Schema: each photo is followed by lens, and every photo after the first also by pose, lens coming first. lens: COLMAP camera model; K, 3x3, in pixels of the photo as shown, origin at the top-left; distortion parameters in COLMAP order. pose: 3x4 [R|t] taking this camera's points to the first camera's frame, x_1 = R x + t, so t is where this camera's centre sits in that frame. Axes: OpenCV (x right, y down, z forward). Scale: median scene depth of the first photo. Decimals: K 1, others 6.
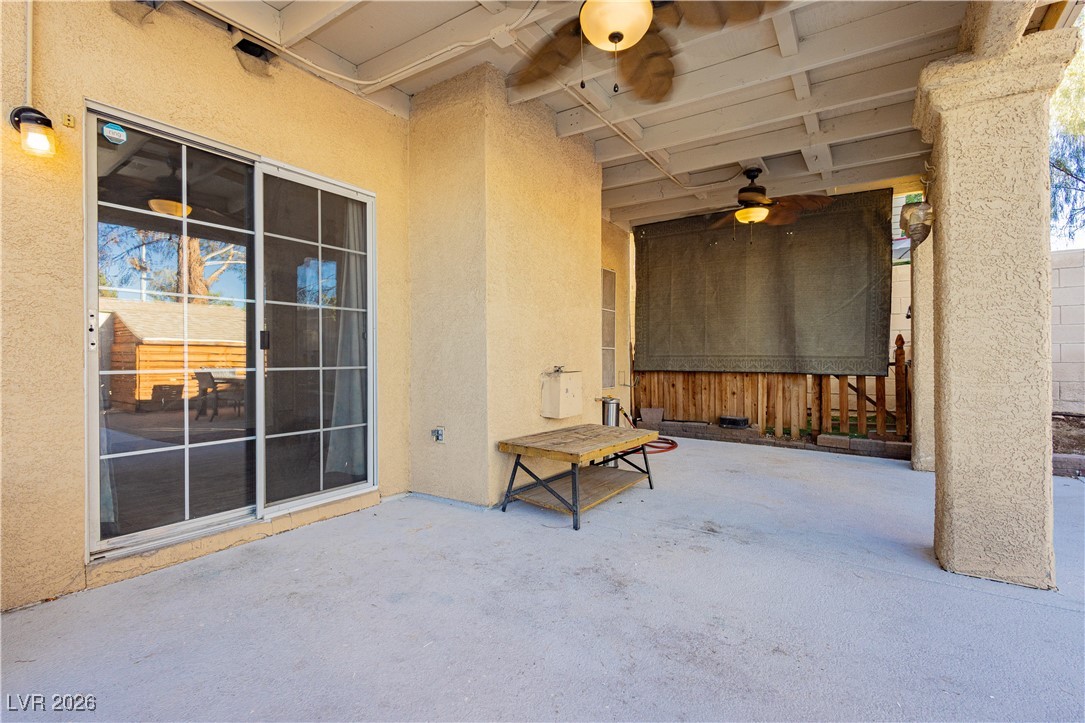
lens RADIAL K [[497.0, 0, 541.5], [0, 497.0, 360.2], [0, 0, 1]] dist [0.009572, -0.004421]
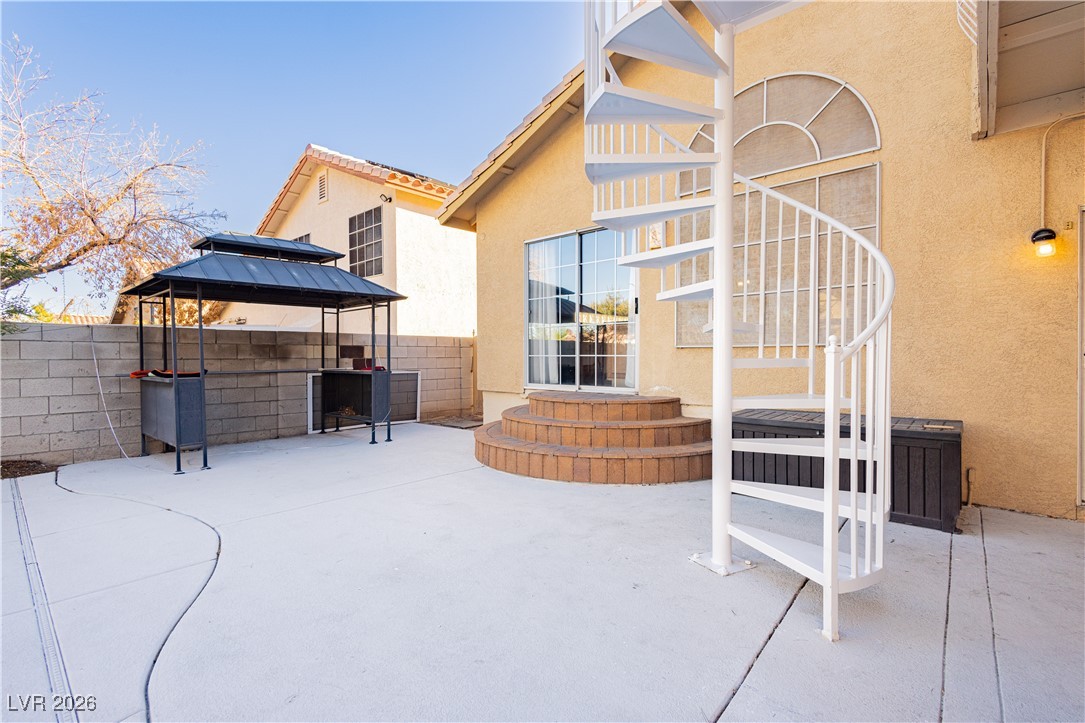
lens RADIAL K [[497.0, 0, 541.5], [0, 497.0, 360.2], [0, 0, 1]] dist [0.009572, -0.004421]
pose [[-0.111442, 0.016098, -0.993641, 0.700079], [0.006077, 0.999861, 0.015517, -0.068355], [0.993752, -0.004309, -0.111524, -0.418113]]
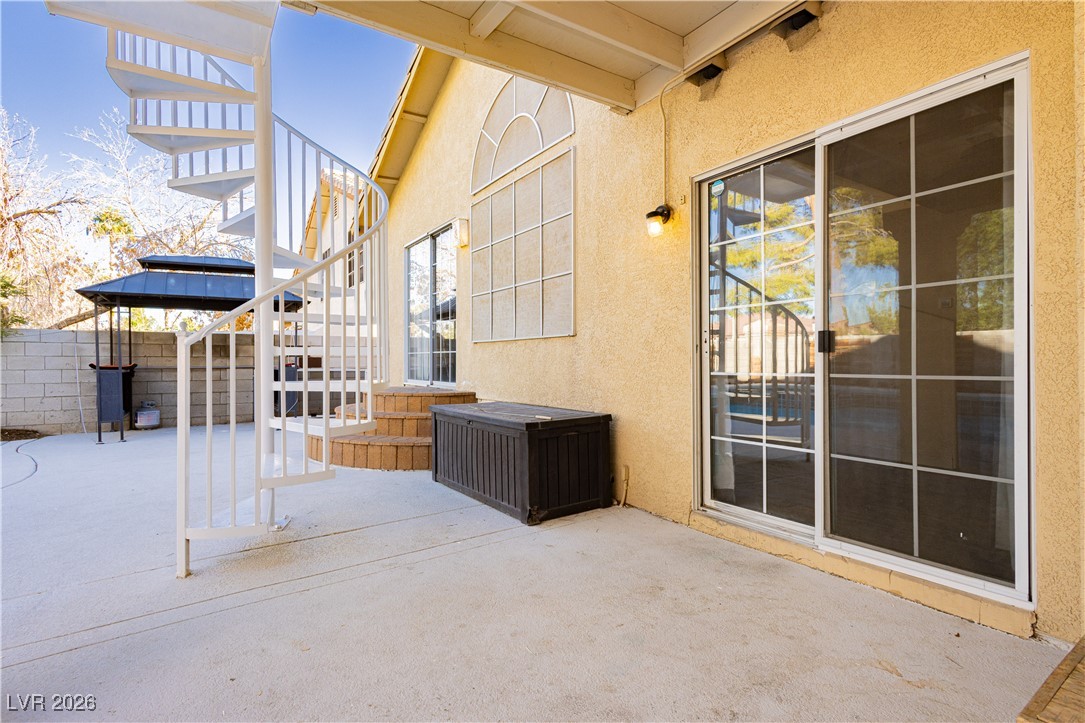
lens RADIAL K [[526.7, 0, 543.3], [0, 526.7, 359.0], [0, 0, 1]] dist [0.002194, 0.000451]
pose [[-0.385702, 0.002627, -0.922620, 0.523627], [0.007475, 0.999972, -0.000278, -0.014863], [0.922593, -0.007004, -0.385711, 1.012845]]
